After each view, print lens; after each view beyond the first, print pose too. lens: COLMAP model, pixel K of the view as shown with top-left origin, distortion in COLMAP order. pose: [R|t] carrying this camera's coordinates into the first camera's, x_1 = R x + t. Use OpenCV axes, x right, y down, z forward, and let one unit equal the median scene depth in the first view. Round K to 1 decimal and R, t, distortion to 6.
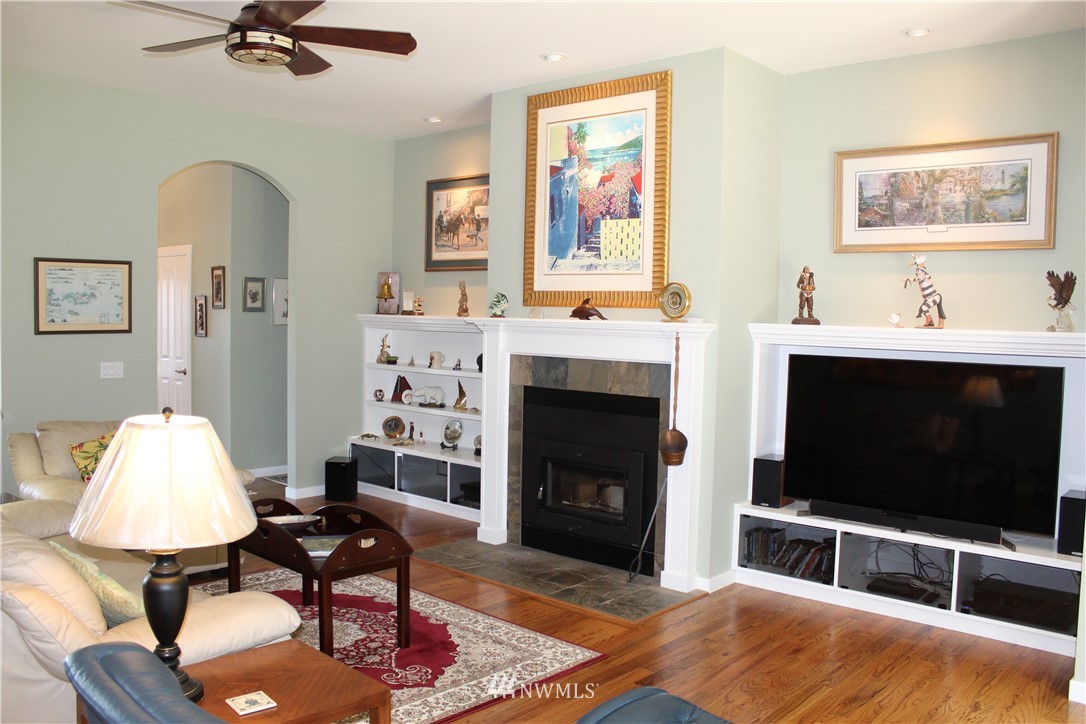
lens RADIAL K [[900.4, 0, 543.0], [0, 900.4, 362.0], [0, 0, 1]] dist [-0.174944, 0.166604]
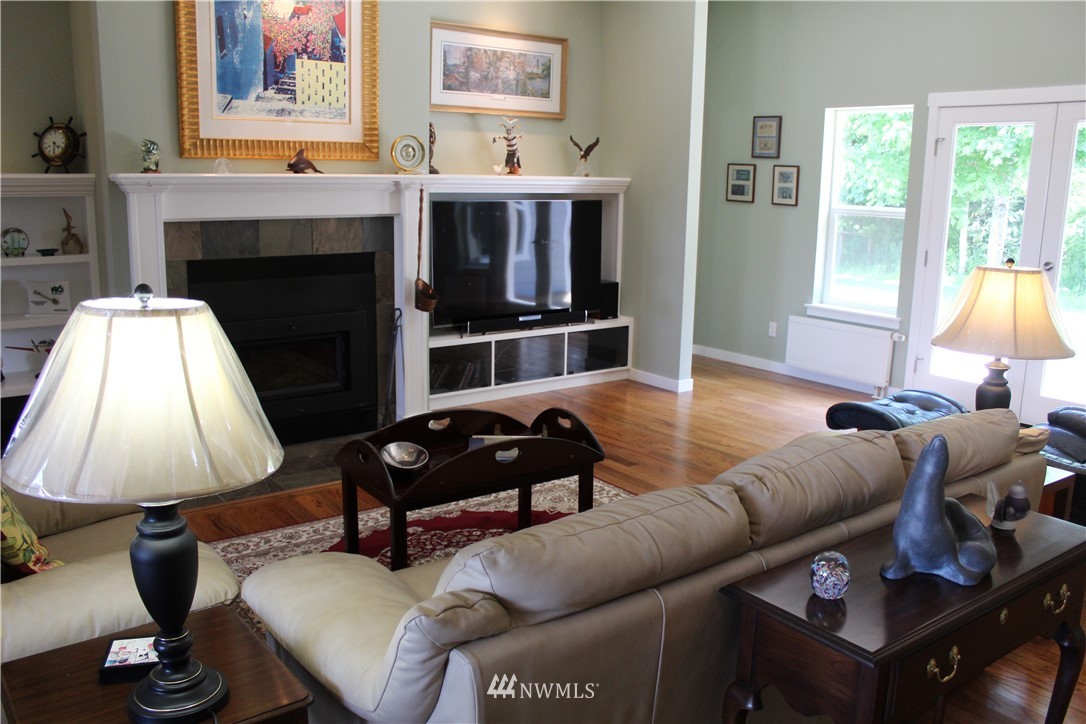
lens RADIAL K [[900.4, 0, 543.0], [0, 900.4, 362.0], [0, 0, 1]] dist [-0.174944, 0.166604]
pose [[0.207737, -0.213460, 0.954610, -0.786185], [0.037863, 0.976923, 0.210210, -0.040452], [-0.977452, -0.007524, 0.211025, 0.598584]]
